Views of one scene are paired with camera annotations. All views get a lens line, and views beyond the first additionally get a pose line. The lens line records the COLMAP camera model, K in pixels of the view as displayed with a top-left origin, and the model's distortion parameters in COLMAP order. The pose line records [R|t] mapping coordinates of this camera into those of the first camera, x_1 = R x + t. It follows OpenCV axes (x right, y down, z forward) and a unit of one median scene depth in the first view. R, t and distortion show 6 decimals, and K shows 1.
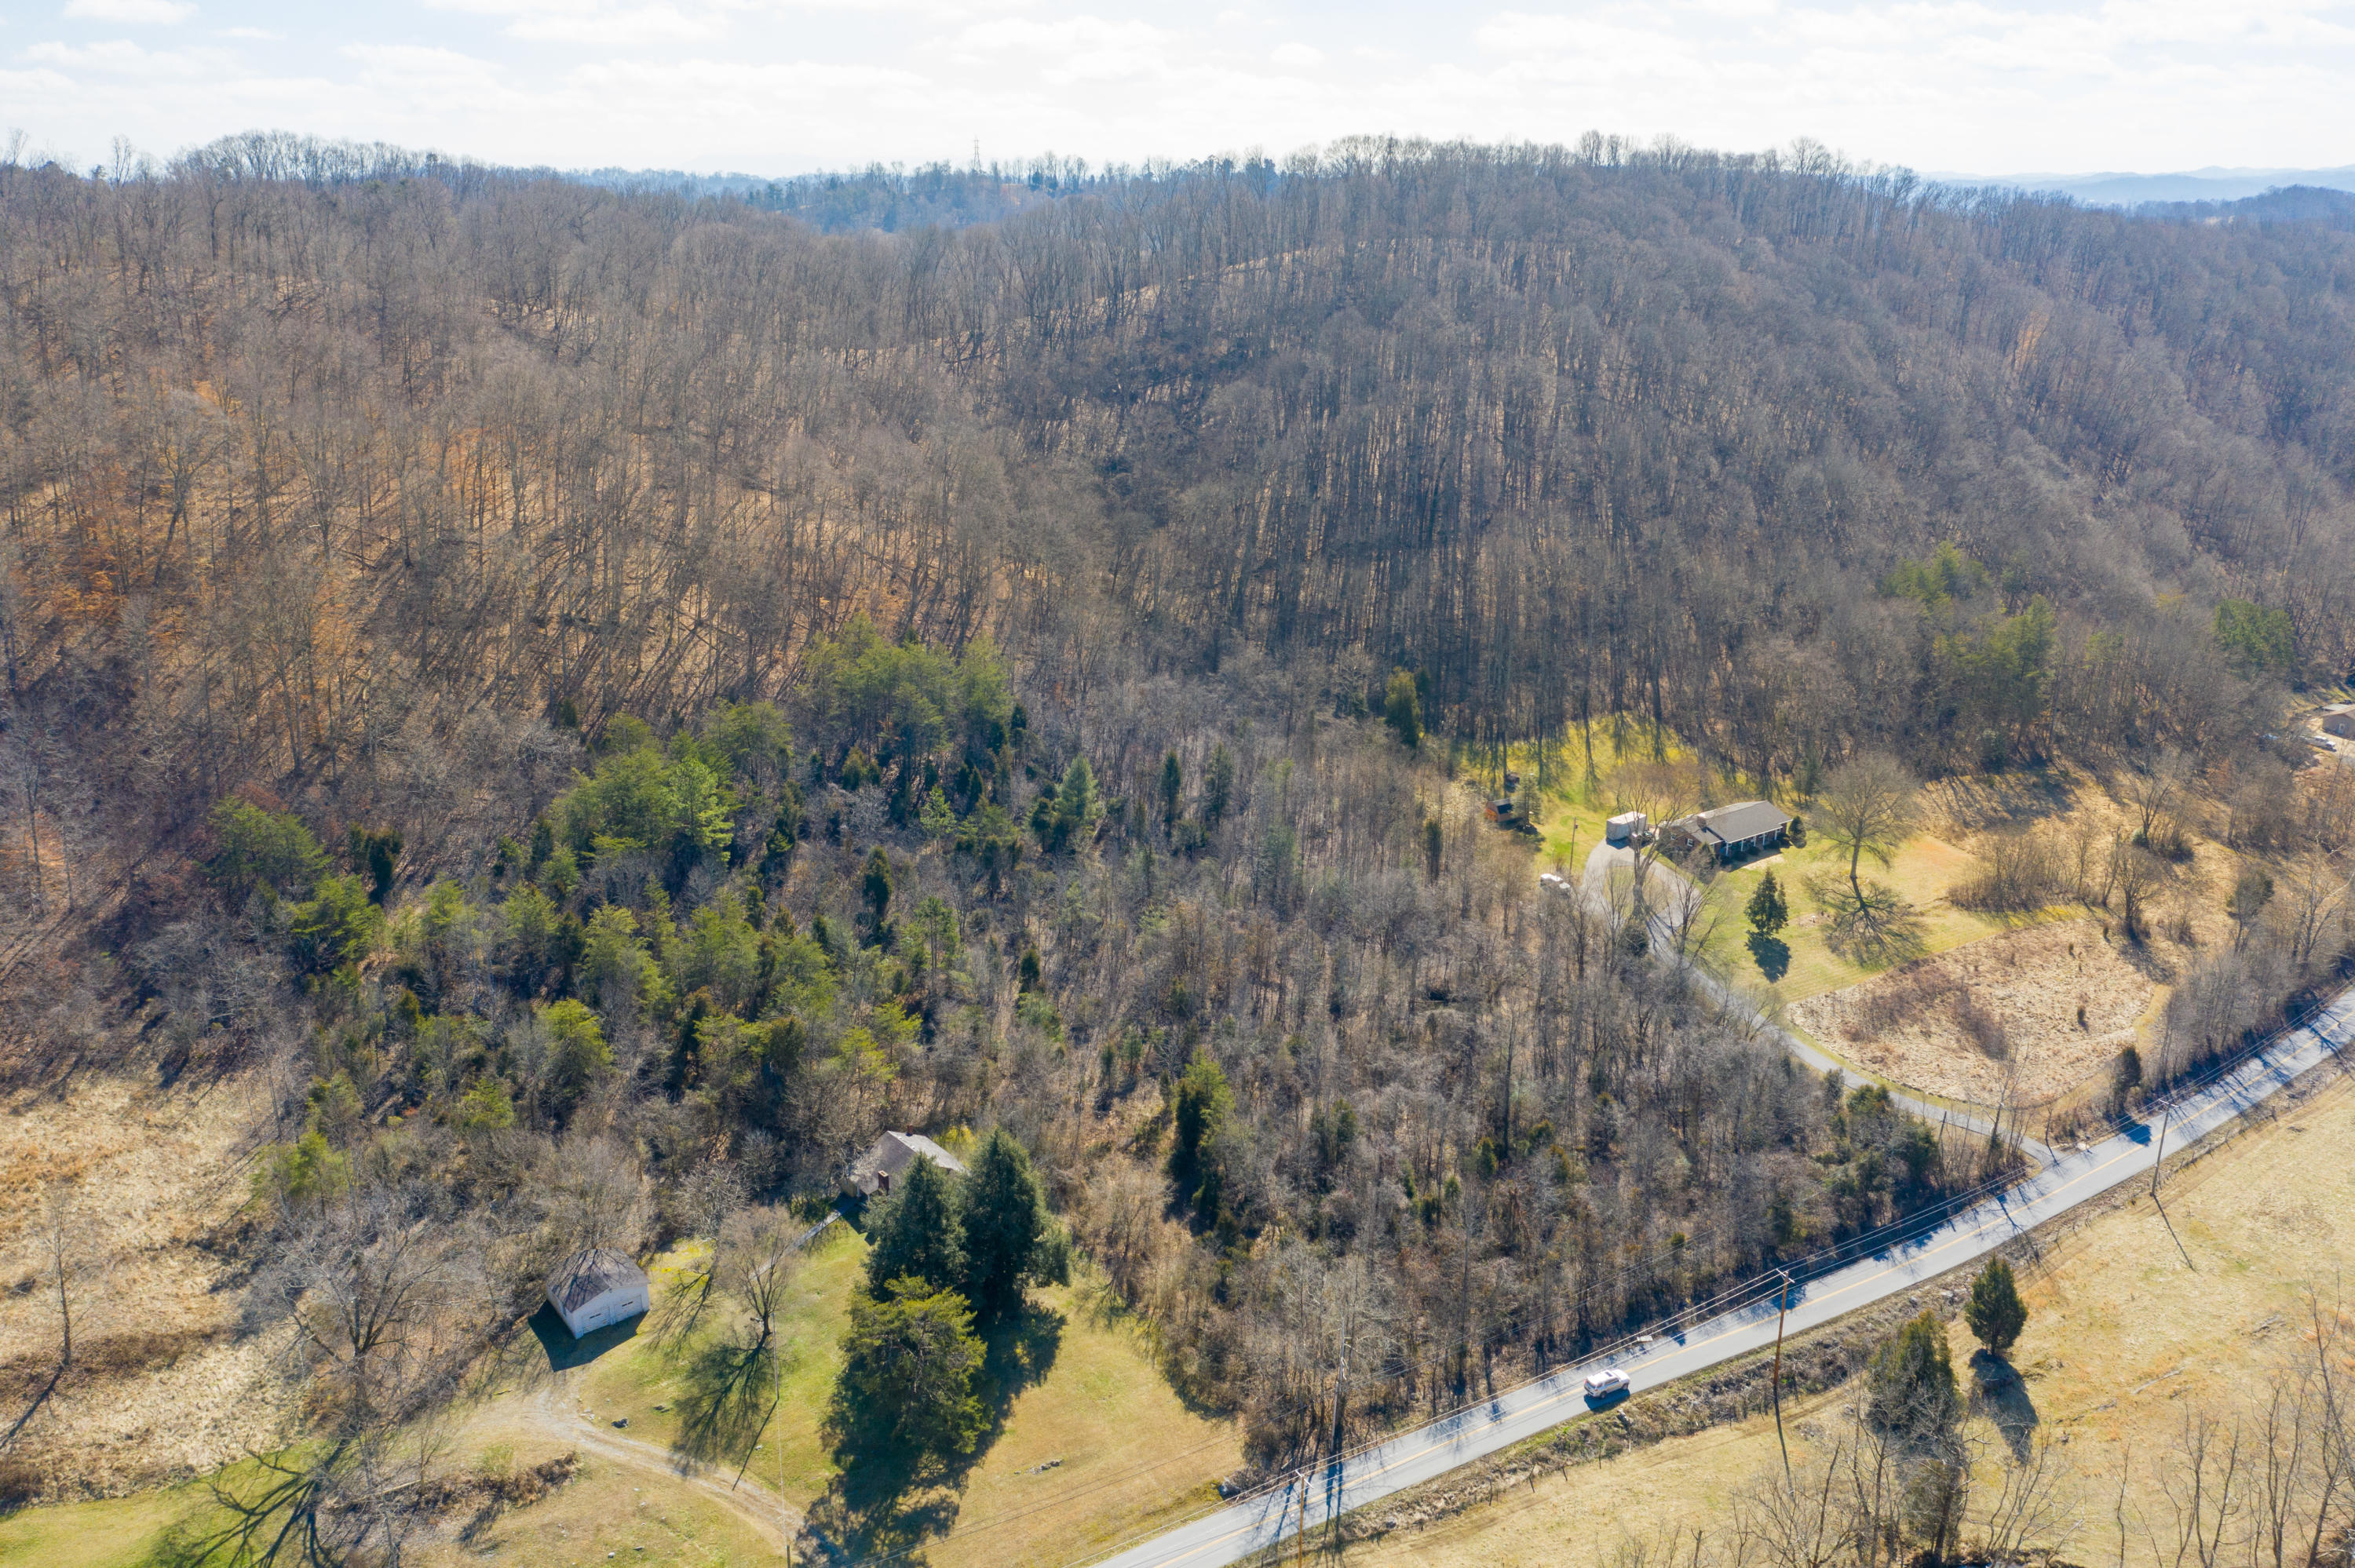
lens RADIAL K [[1867.8, 0, 1180.7], [0, 1867.8, 777.8], [0, 0, 1]] dist [-0.004319, 0.009326]
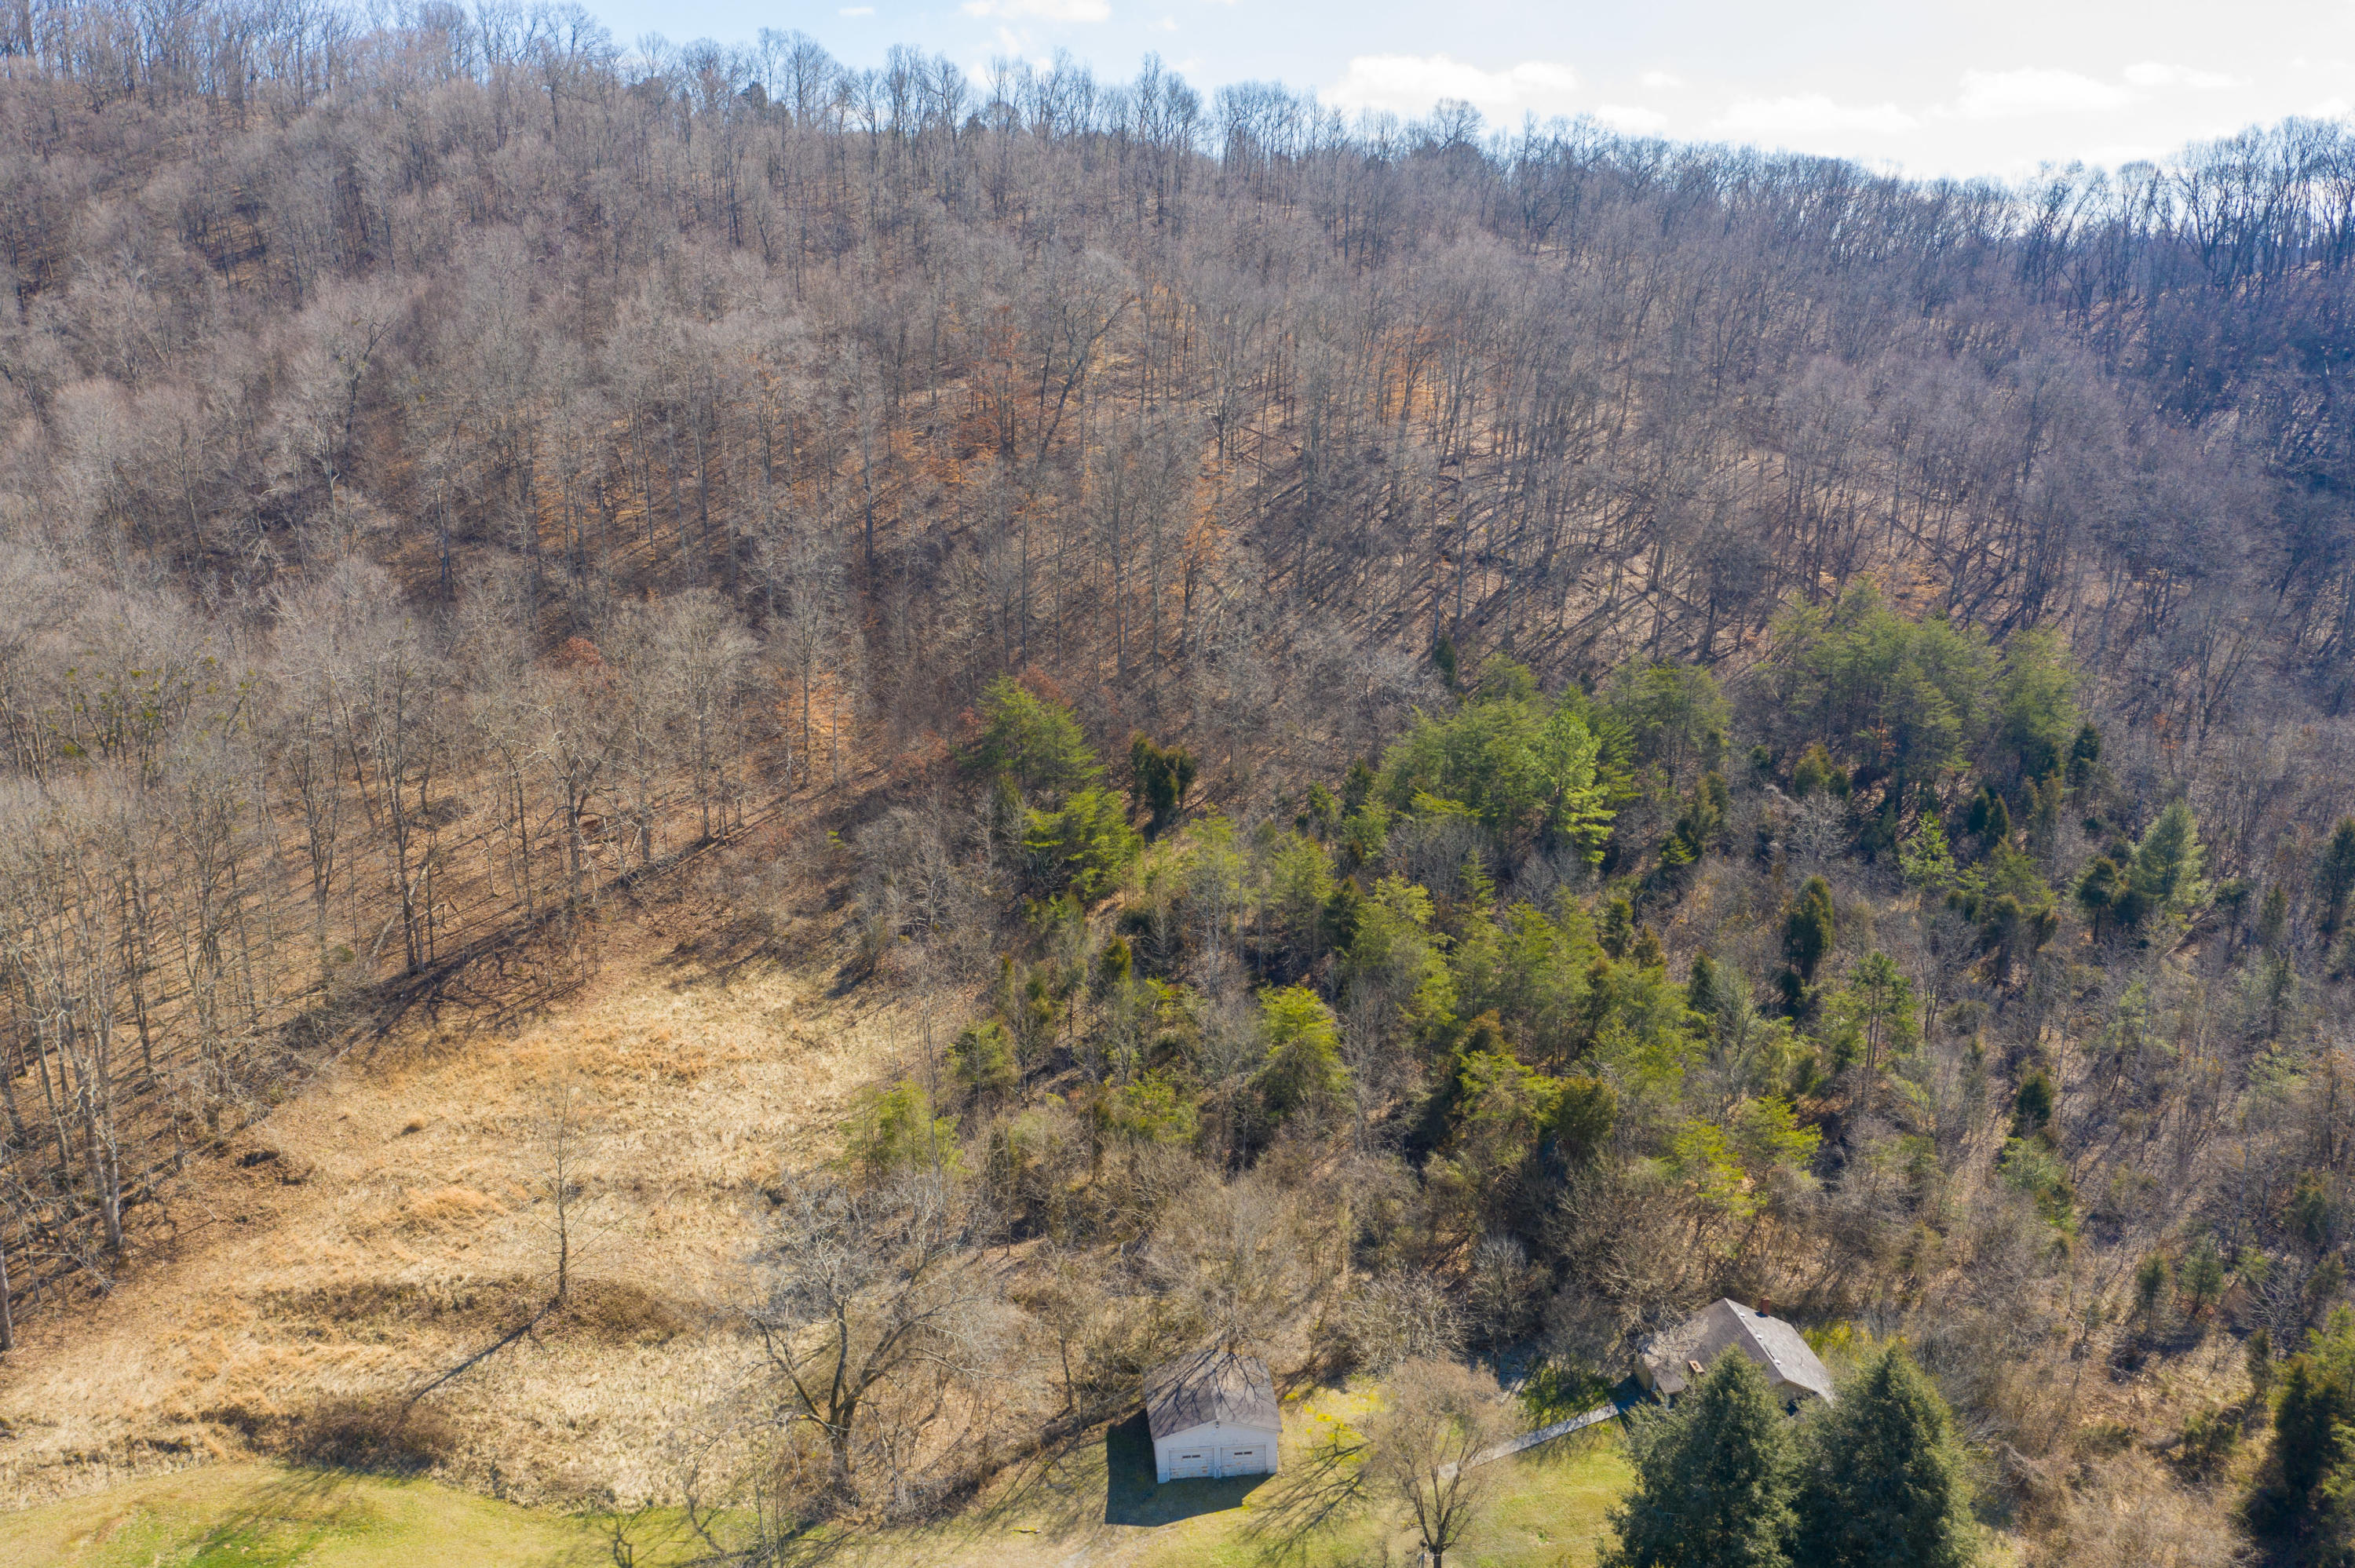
lens RADIAL K [[1867.8, 0, 1172.6], [0, 1867.8, 784.9], [0, 0, 1]] dist [-0.004319, 0.009326]
pose [[0.839351, 0.129183, -0.528016, -0.009553], [-0.160279, 0.986982, -0.013312, 0.065895], [0.519422, 0.095804, 0.849130, 0.403844]]
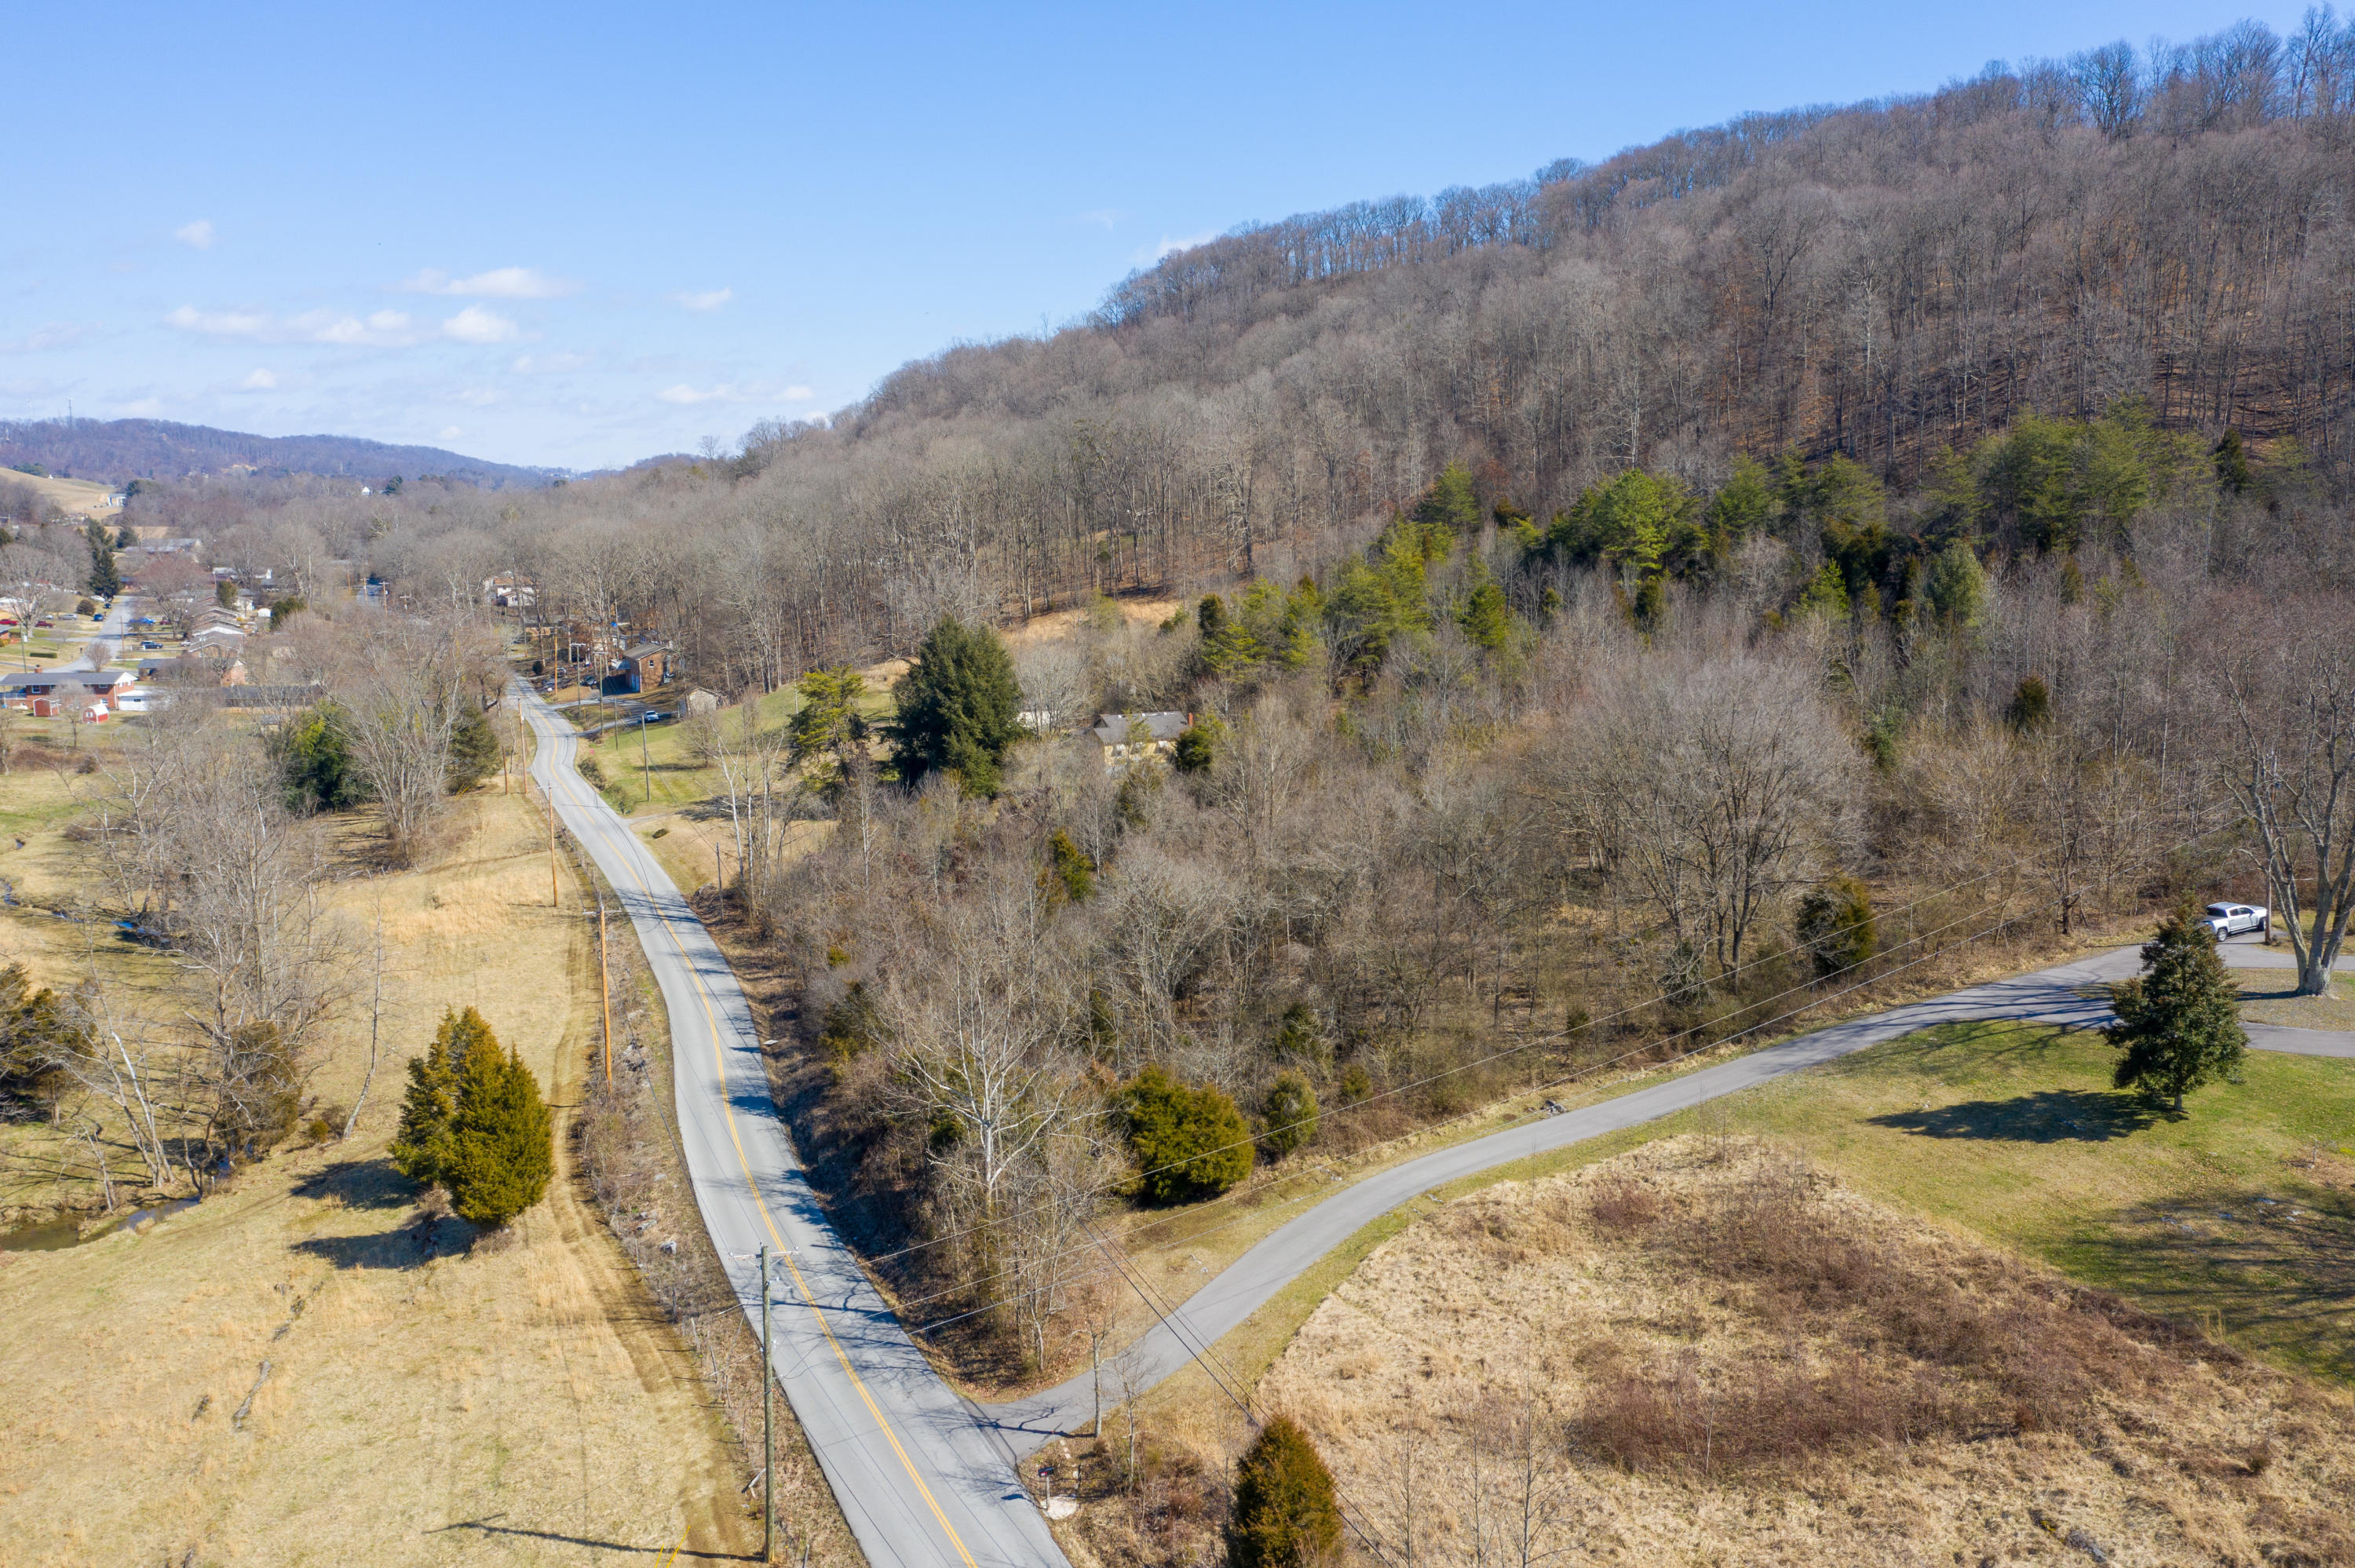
lens RADIAL K [[1867.8, 0, 1184.4], [0, 1867.8, 776.5], [0, 0, 1]] dist [-0.004319, 0.009326]
pose [[-0.171010, 0.144958, -0.974547, 0.906977], [-0.299811, 0.934556, 0.191620, 0.027374], [0.938546, 0.324949, -0.116359, 1.217052]]
